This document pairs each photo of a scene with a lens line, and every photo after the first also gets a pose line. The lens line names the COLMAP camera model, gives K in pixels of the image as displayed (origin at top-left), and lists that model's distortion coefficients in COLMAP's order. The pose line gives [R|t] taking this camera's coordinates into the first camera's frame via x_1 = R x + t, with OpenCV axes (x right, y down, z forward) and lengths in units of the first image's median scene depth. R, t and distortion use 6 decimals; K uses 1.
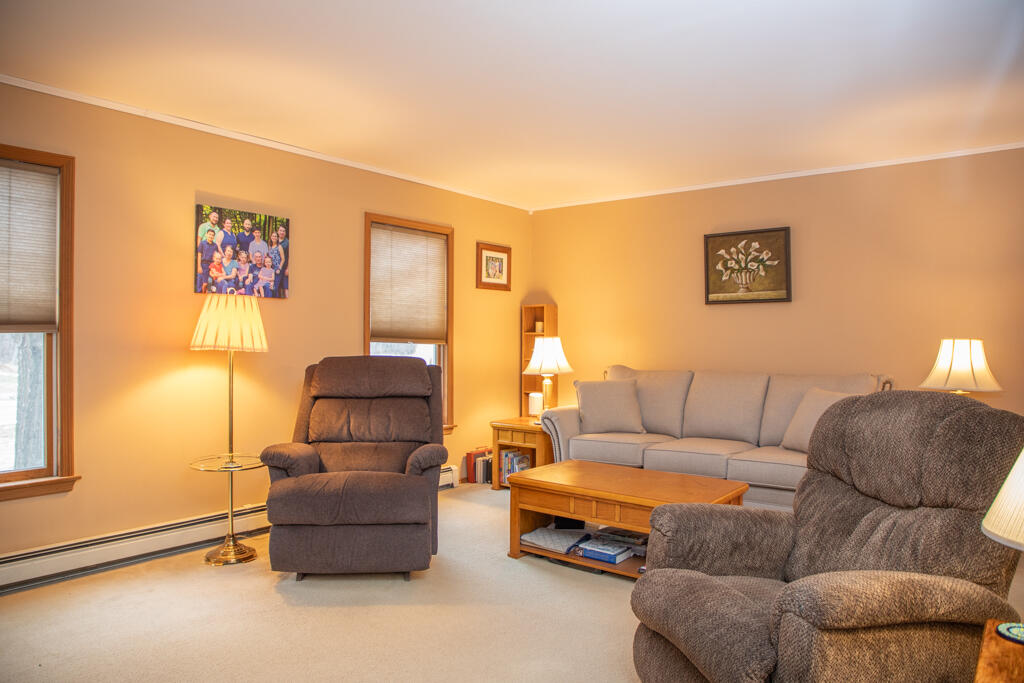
lens RADIAL K [[708.4, 0, 509.6], [0, 708.4, 336.6], [0, 0, 1]] dist [-0.008875, -0.002686]
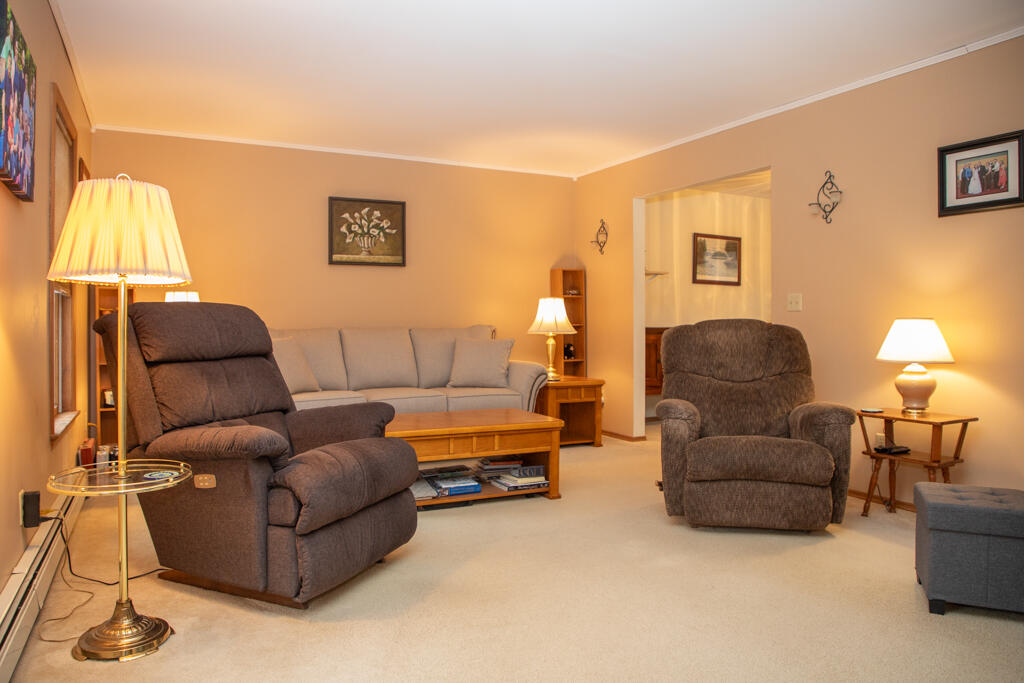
lens RADIAL K [[708.4, 0, 495.9], [0, 708.4, 319.6], [0, 0, 1]] dist [-0.008875, -0.002686]
pose [[0.430118, -0.000683, 0.902772, -0.883469], [0.004356, 0.999990, -0.001319, 0.060553], [-0.902762, 0.004500, 0.430116, 0.542596]]
